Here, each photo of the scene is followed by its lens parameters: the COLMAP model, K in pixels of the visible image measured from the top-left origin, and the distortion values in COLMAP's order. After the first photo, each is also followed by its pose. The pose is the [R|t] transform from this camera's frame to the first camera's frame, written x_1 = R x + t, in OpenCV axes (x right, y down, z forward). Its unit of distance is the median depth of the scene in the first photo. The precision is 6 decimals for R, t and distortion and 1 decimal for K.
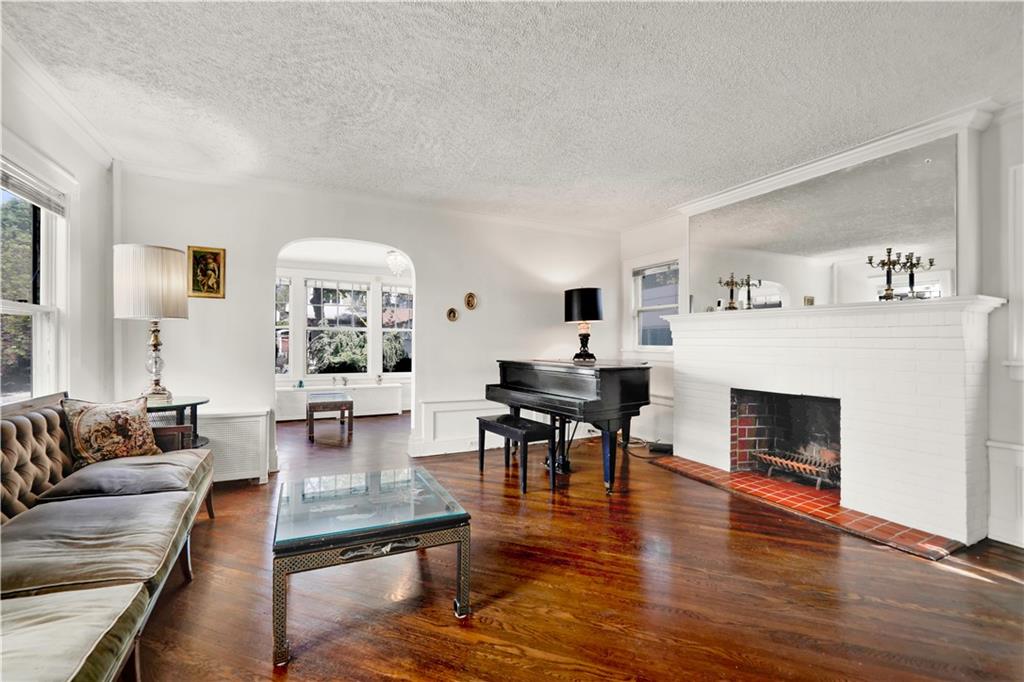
lens RADIAL K [[419.1, 0, 493.3], [0, 419.1, 346.7], [0, 0, 1]] dist [-0.004292, 0.000766]
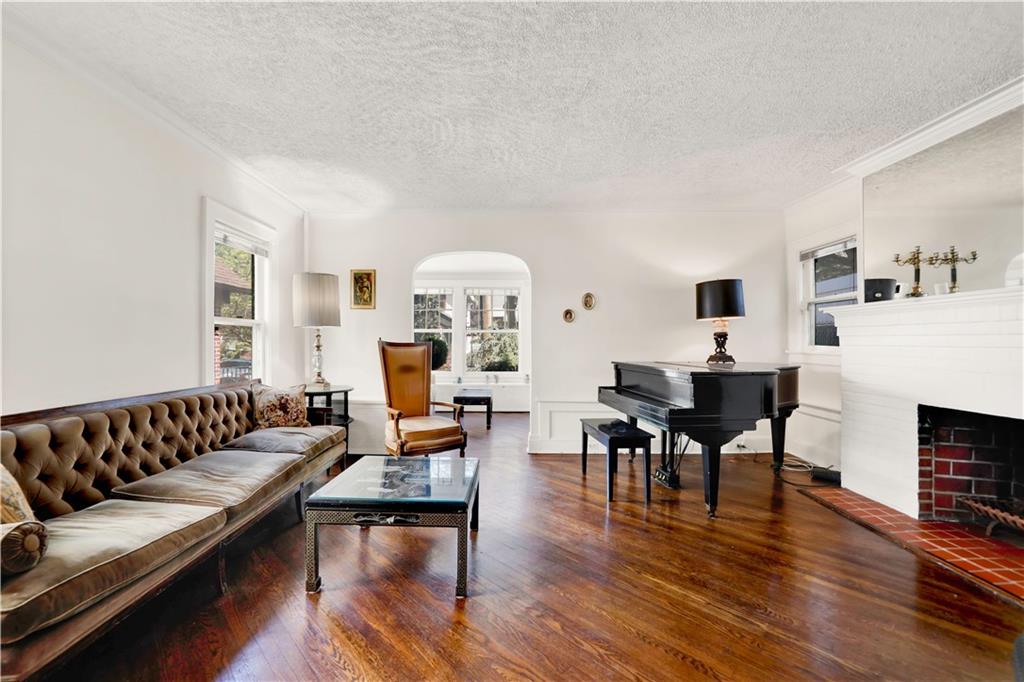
lens RADIAL K [[419.1, 0, 506.3], [0, 419.1, 345.0], [0, 0, 1]] dist [-0.004292, 0.000766]
pose [[0.902237, -0.002997, -0.431230, 0.233646], [0.000220, 0.999979, -0.006489, 0.000503], [0.431241, 0.005760, 0.902218, 0.034271]]
